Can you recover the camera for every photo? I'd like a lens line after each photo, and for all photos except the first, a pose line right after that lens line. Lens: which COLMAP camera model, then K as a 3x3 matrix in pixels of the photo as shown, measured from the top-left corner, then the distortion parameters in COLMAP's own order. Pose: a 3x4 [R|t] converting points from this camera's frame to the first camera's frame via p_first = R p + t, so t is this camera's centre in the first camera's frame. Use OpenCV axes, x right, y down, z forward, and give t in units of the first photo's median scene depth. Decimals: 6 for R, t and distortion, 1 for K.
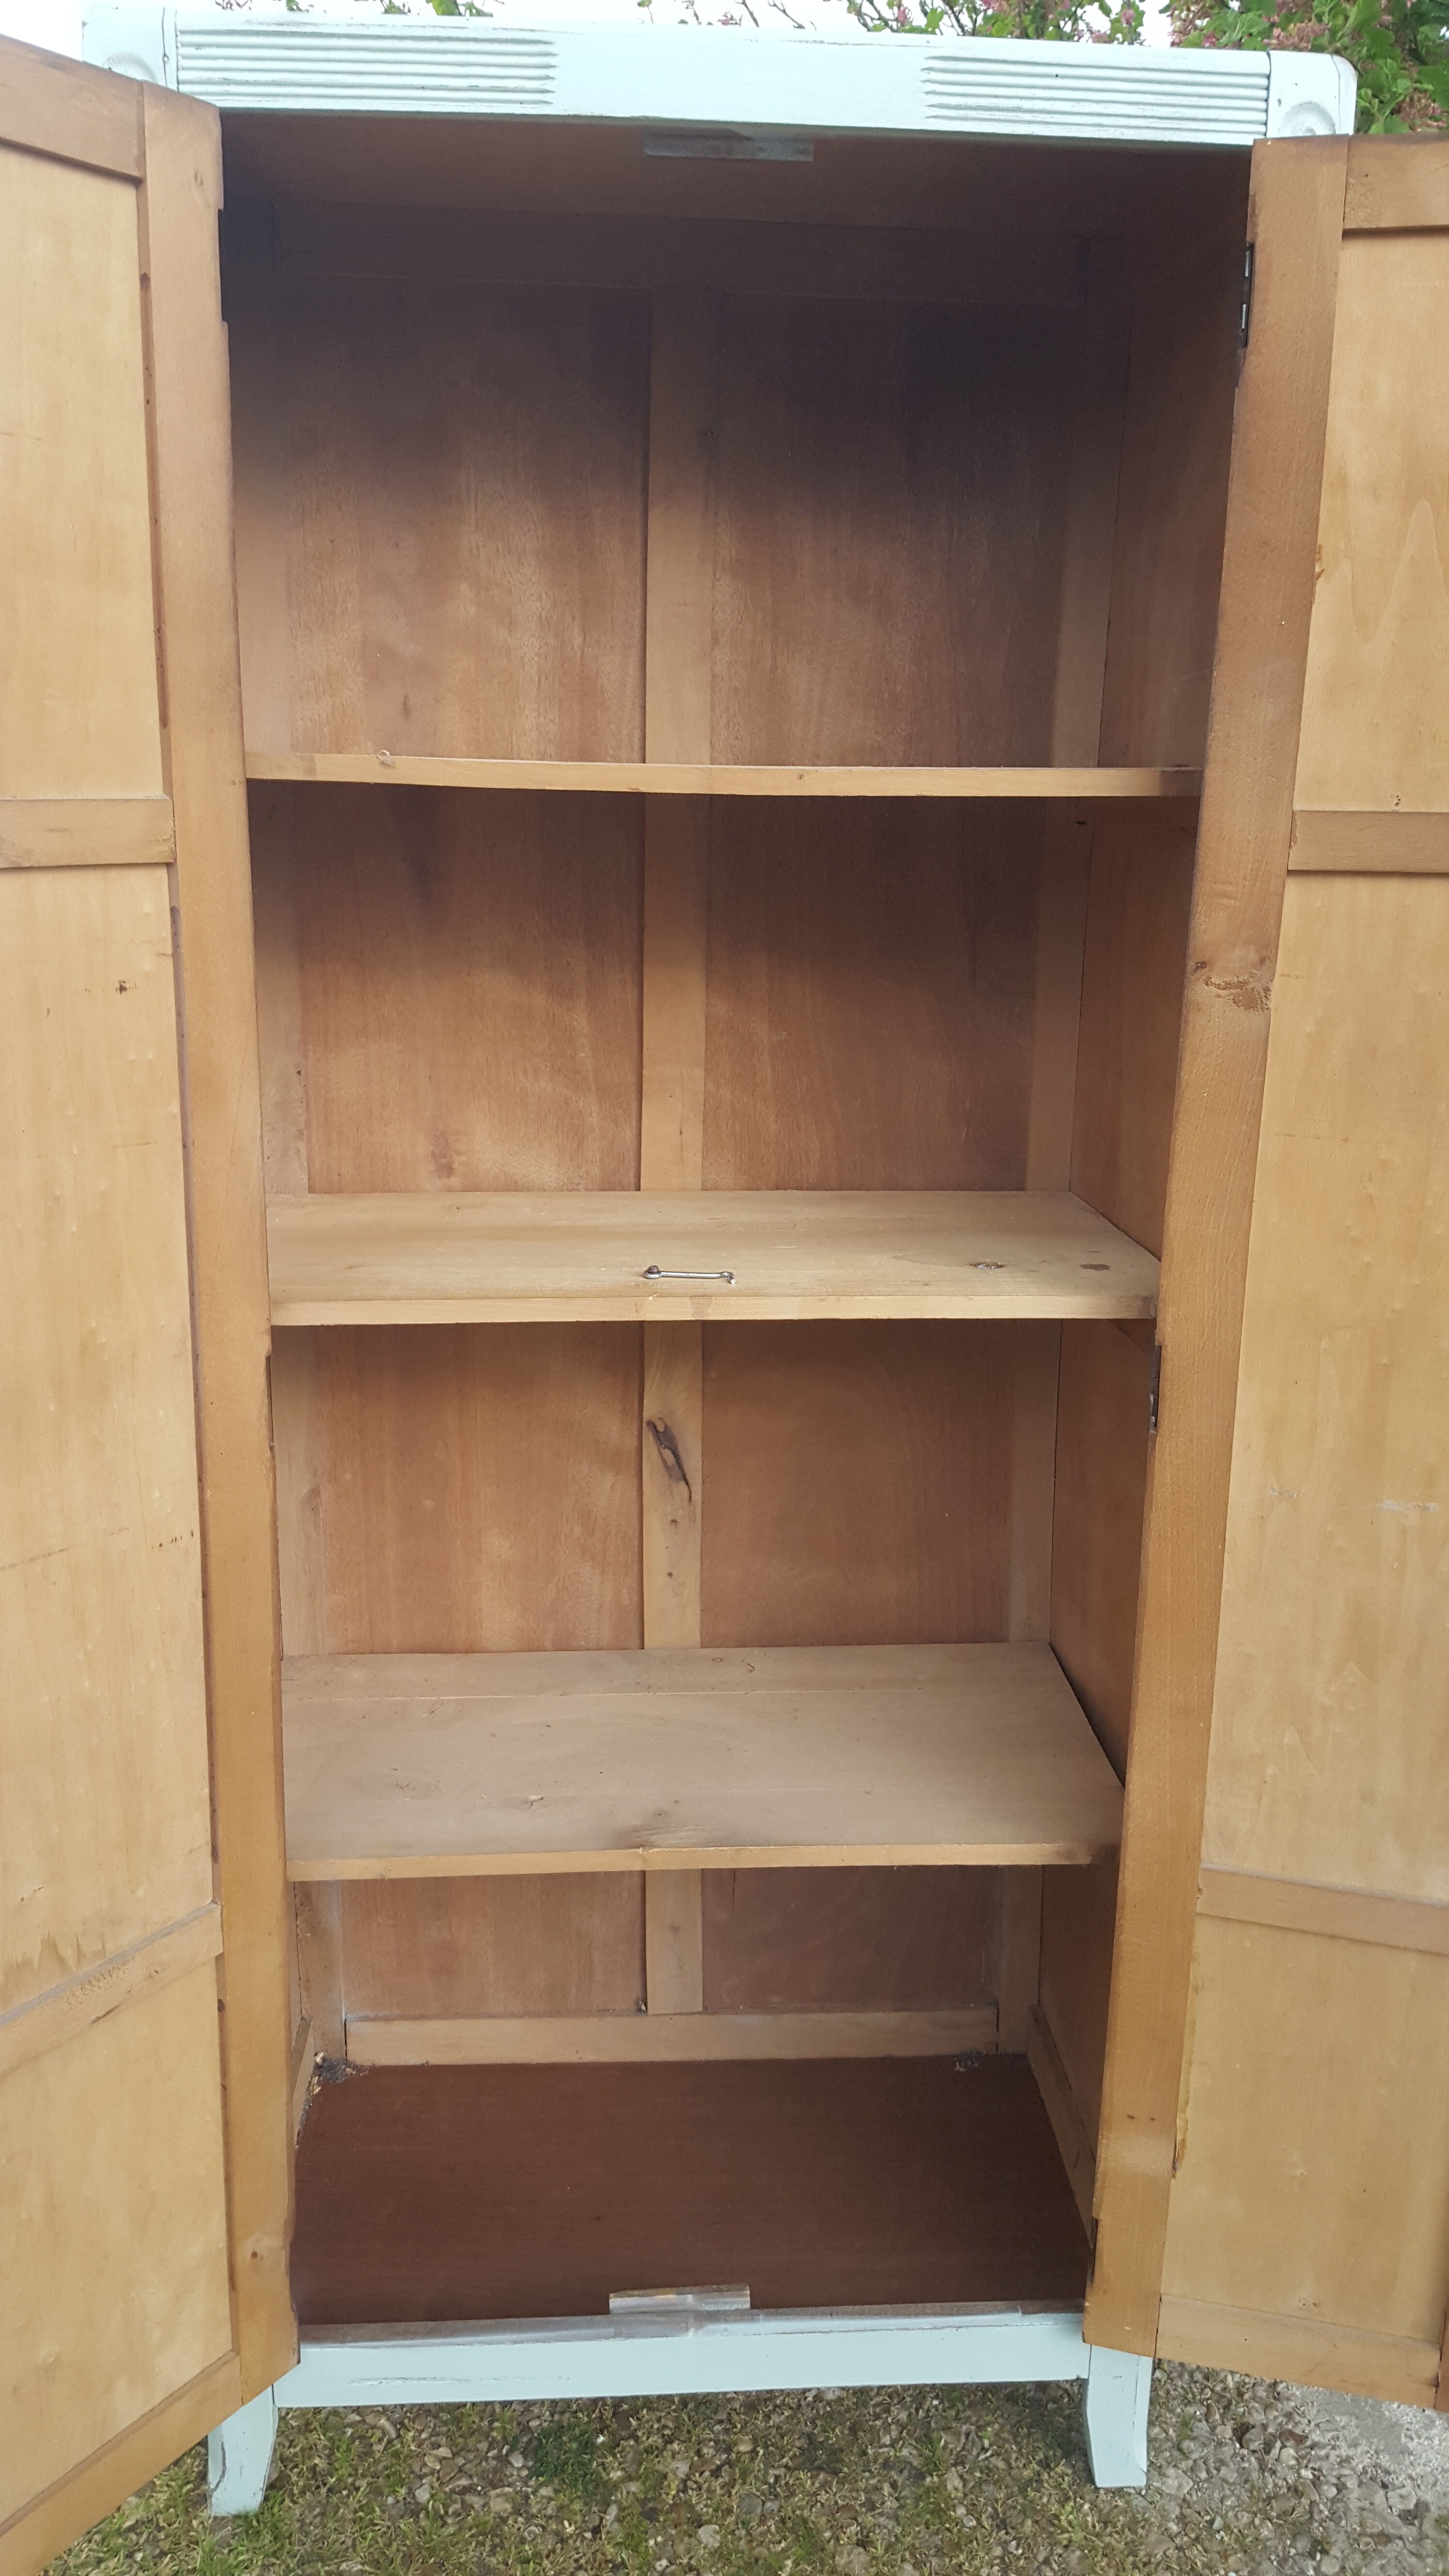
lens RADIAL K [[2028.3, 0, 755.8], [0, 2028.3, 1257.1], [0, 0, 1]] dist [0.144891, -0.222376]
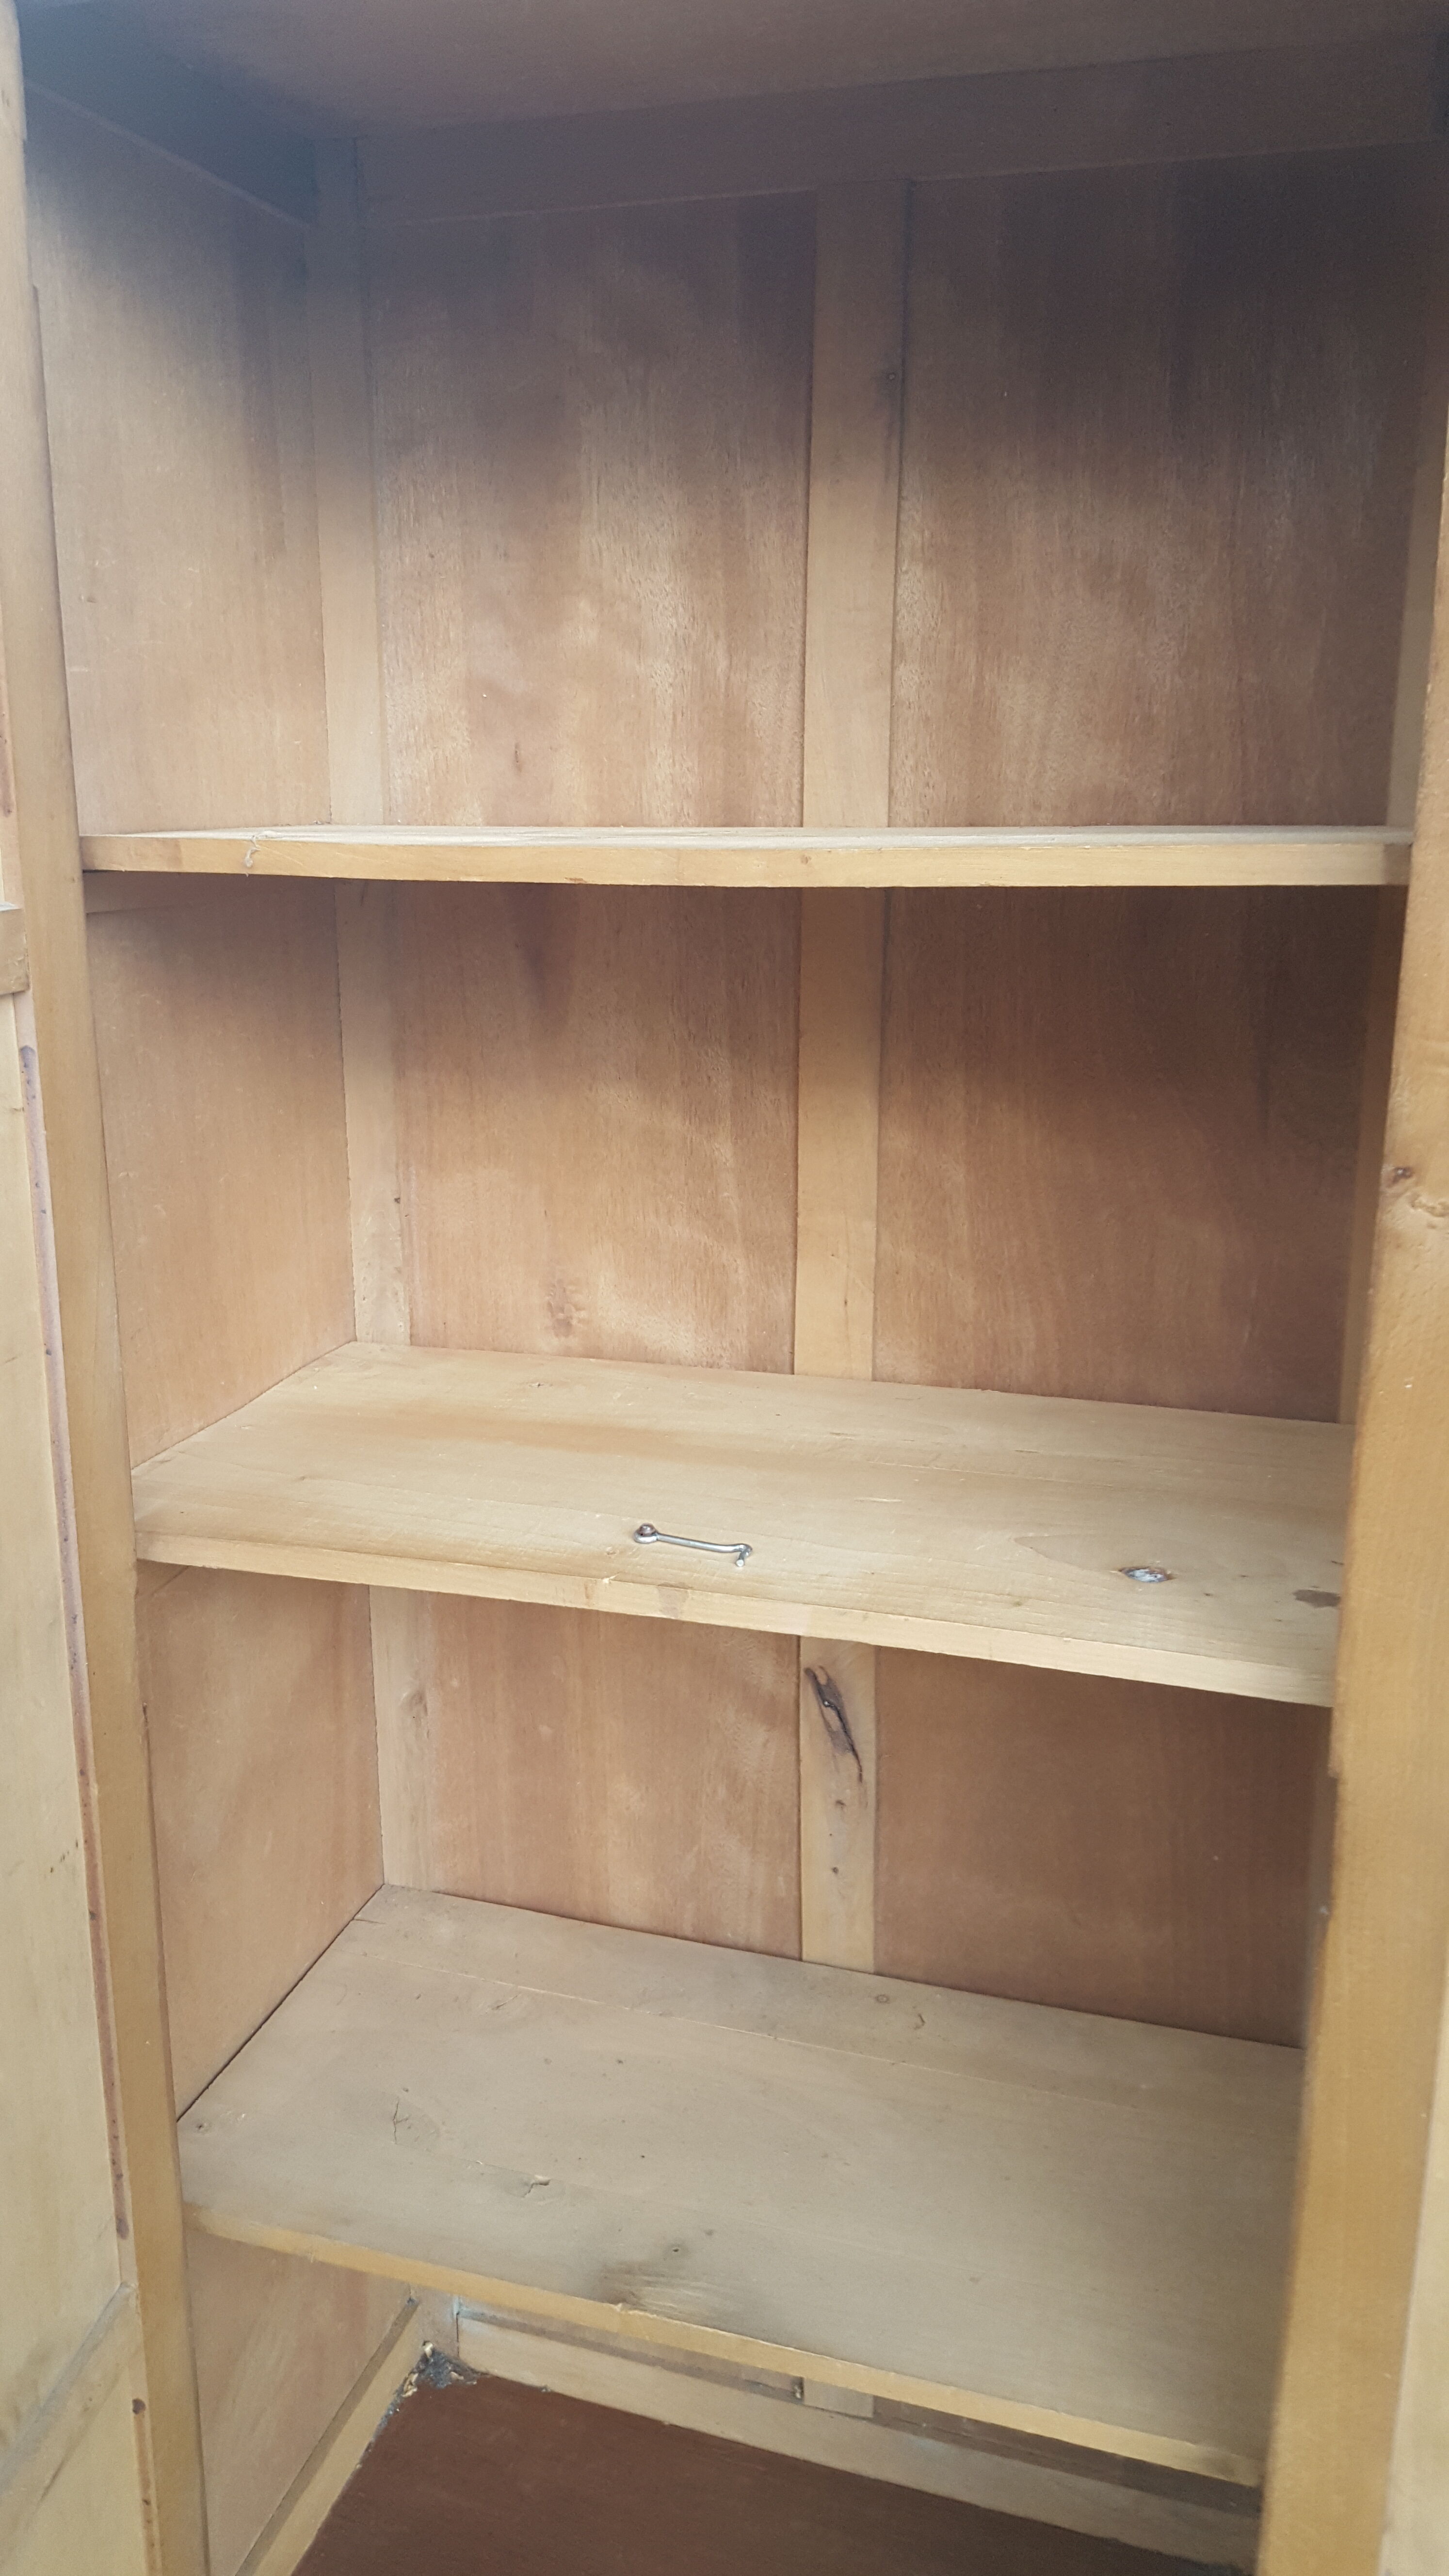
lens RADIAL K [[2039.5, 0, 645.1], [0, 2039.5, 1241.0], [0, 0, 1]] dist [0.187427, -0.458445]
pose [[0.923923, 0.063590, -0.377257, 0.182093], [-0.067722, 0.997702, 0.002318, -0.081855], [0.376537, 0.023407, 0.926106, 0.268968]]
